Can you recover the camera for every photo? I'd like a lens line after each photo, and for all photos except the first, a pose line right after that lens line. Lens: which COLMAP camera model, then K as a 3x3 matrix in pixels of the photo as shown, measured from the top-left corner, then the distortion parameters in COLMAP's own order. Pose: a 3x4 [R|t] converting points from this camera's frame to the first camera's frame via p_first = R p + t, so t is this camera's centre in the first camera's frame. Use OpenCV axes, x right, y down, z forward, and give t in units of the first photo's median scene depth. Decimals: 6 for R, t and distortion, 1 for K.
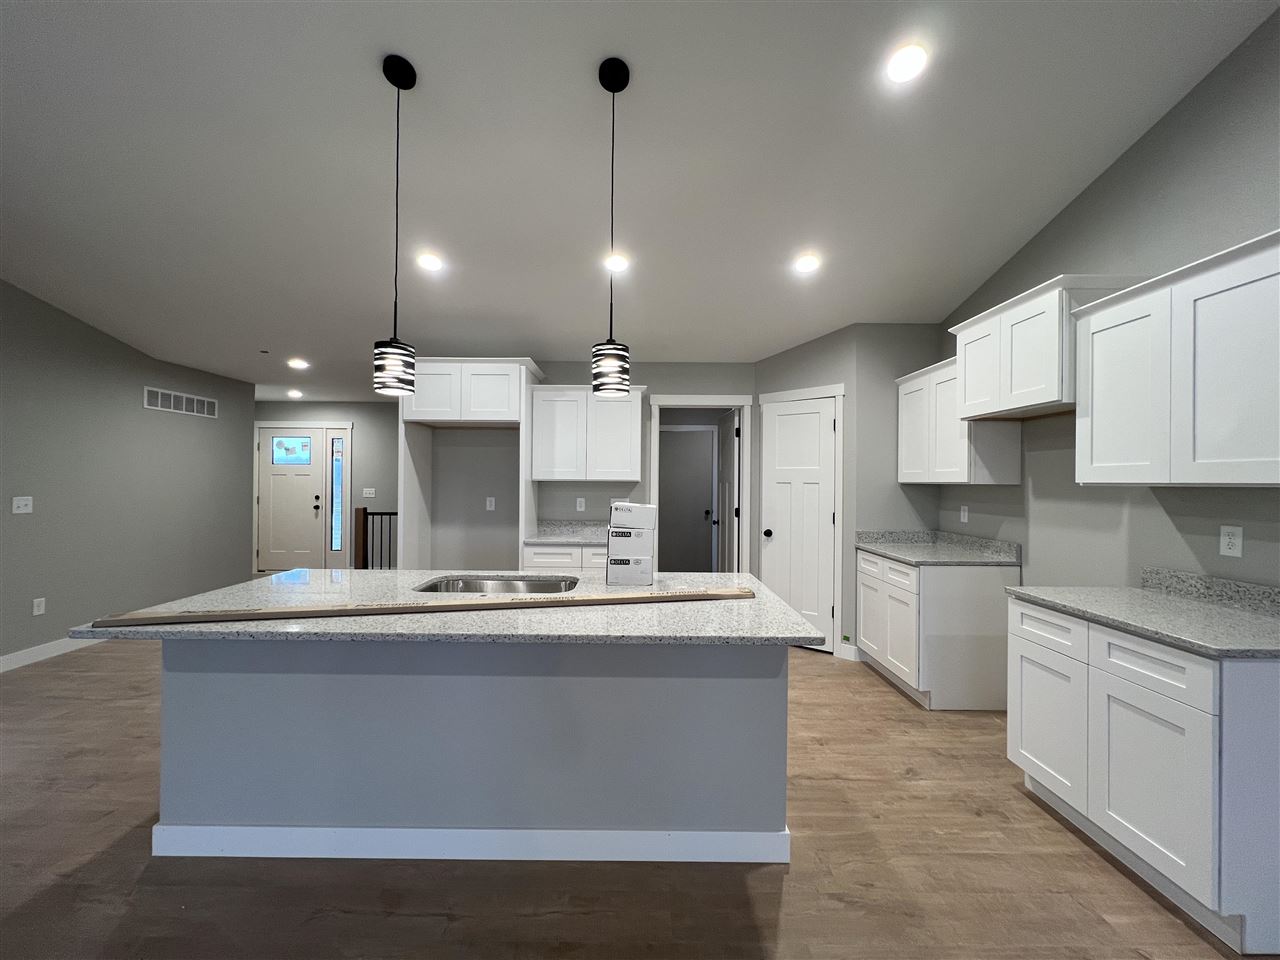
lens RADIAL K [[509.8, 0, 634.6], [0, 509.8, 478.8], [0, 0, 1]] dist [-0.000987, 0.000016]
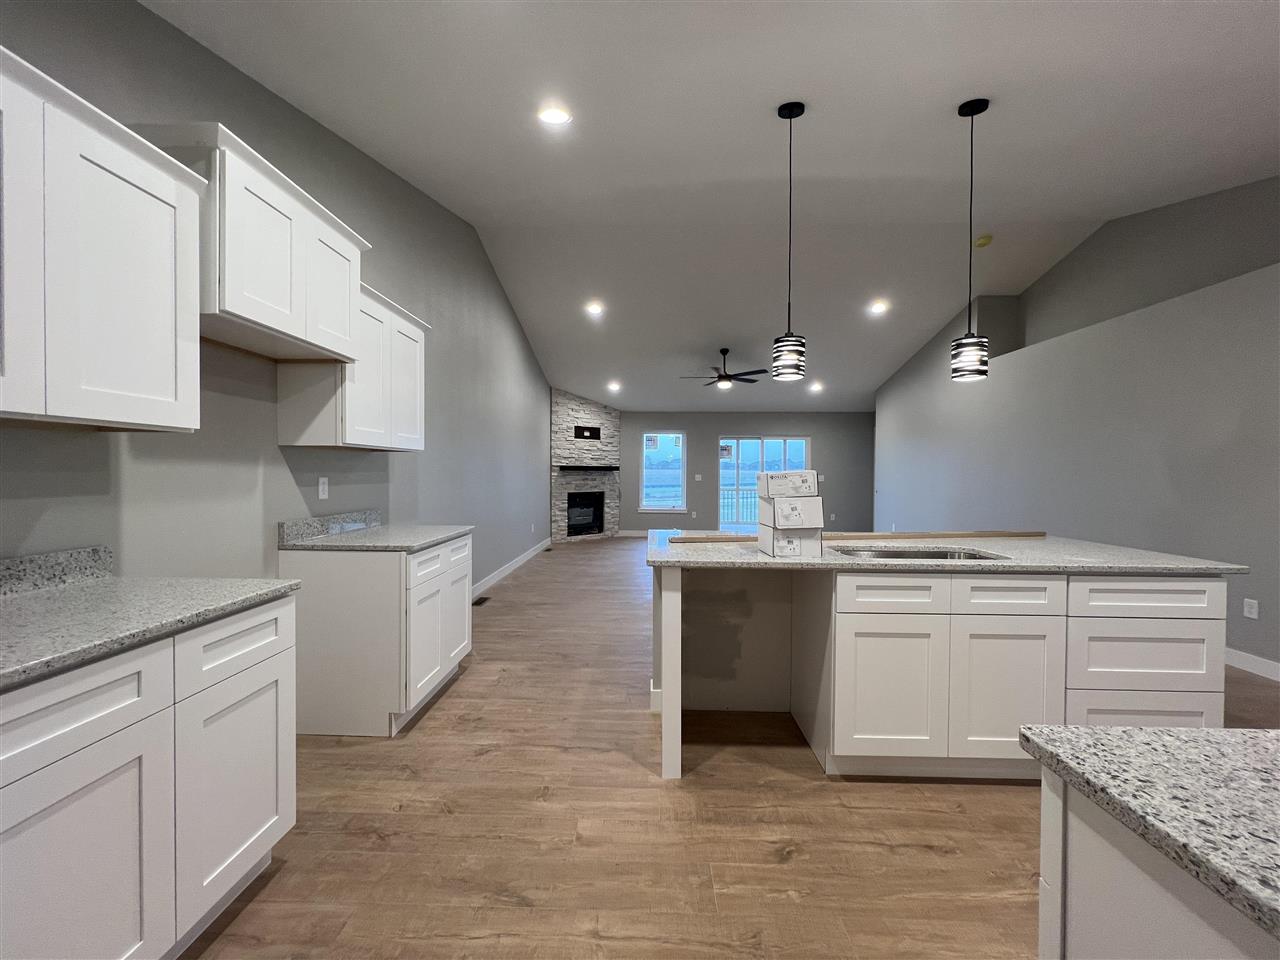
lens RADIAL K [[509.8, 0, 634.6], [0, 509.8, 478.8], [0, 0, 1]] dist [-0.000987, 0.000016]
pose [[-0.999579, -0.015310, 0.024636, 0.235360], [-0.015081, 0.999841, 0.009488, 0.056044], [-0.024777, 0.009112, -0.999651, 1.834696]]
